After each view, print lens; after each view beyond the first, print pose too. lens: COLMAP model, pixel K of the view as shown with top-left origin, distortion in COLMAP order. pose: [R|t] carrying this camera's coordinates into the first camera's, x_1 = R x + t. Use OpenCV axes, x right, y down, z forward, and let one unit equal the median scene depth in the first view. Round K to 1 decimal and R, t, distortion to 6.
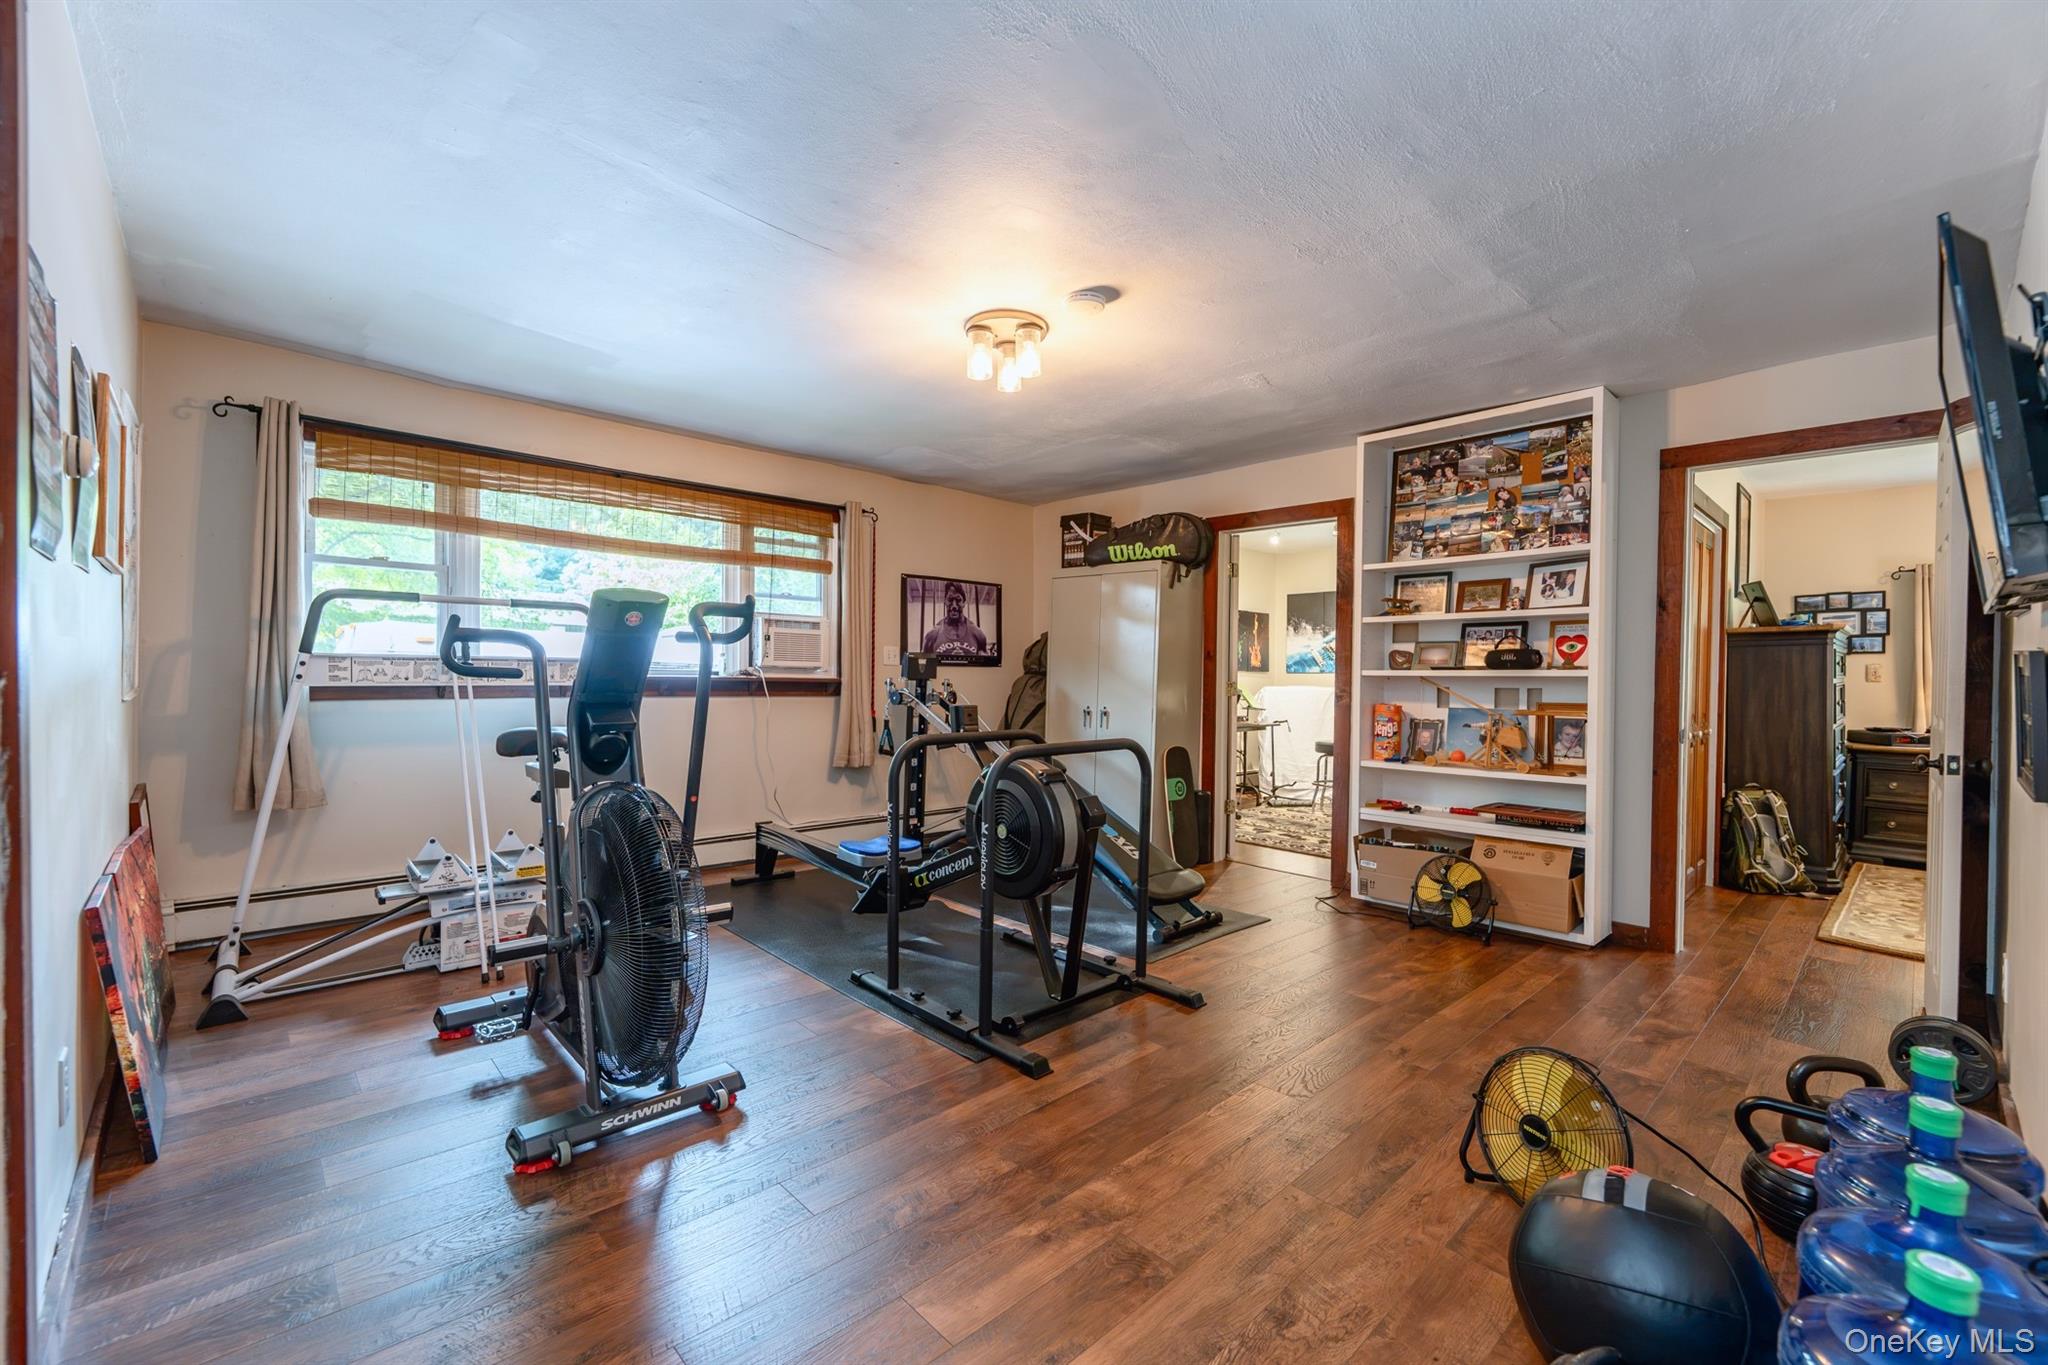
lens RADIAL K [[842.1, 0, 982.4], [0, 842.1, 689.0], [0, 0, 1]] dist [0.002366, -0.002025]
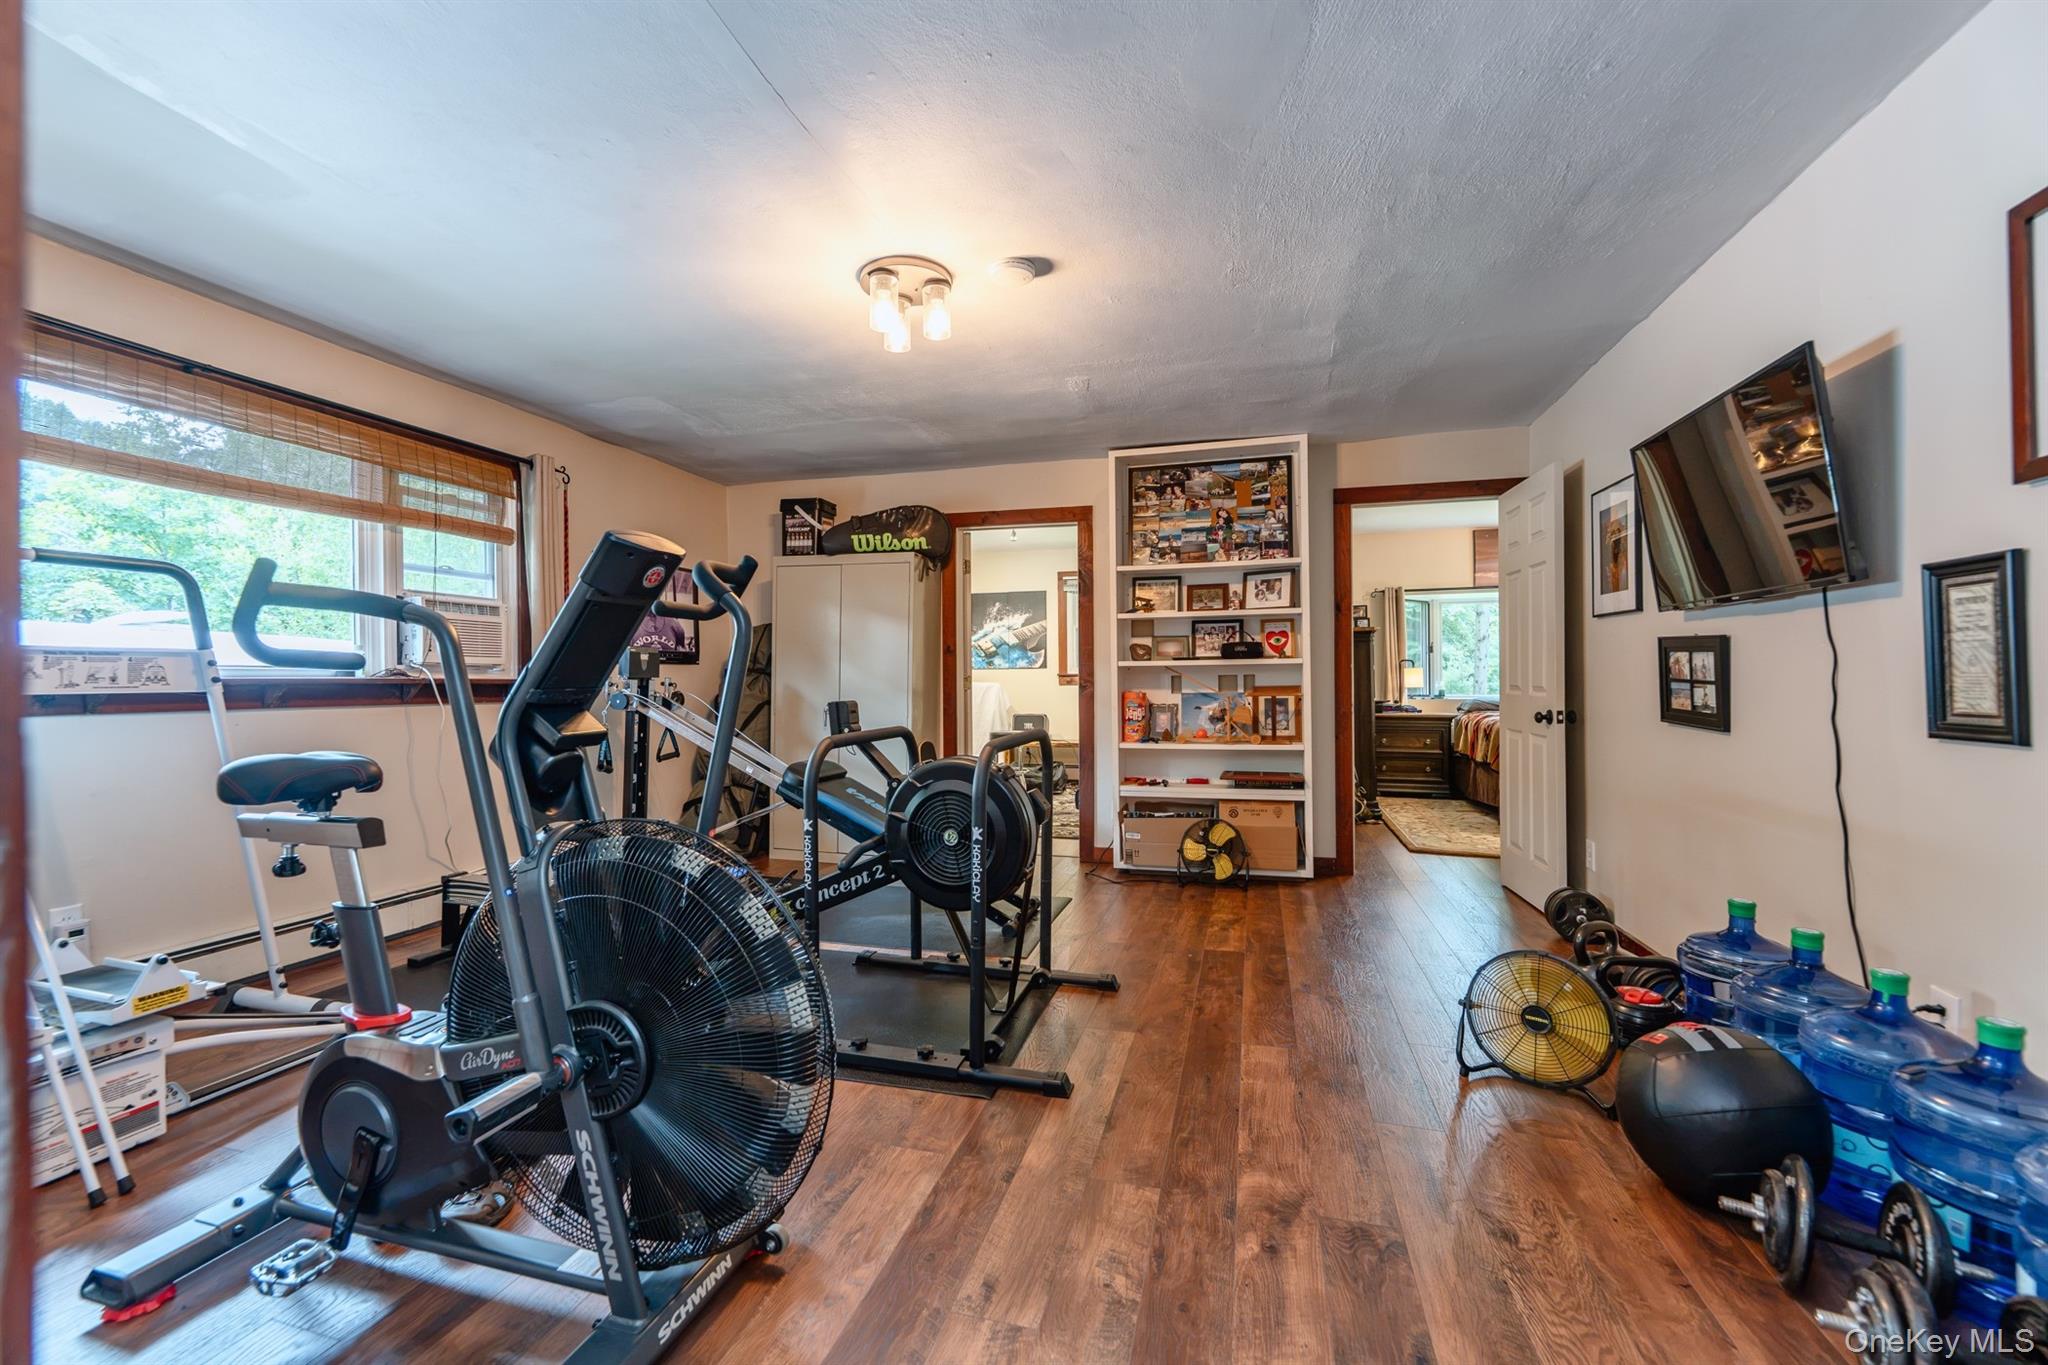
lens RADIAL K [[842.1, 0, 995.6], [0, 842.1, 680.9], [0, 0, 1]] dist [0.002366, -0.002025]
pose [[0.855638, -0.017468, 0.517280, -0.263795], [0.024011, 0.999694, -0.005958, 0.006065], [-0.517018, 0.017518, 0.855795, 0.136122]]
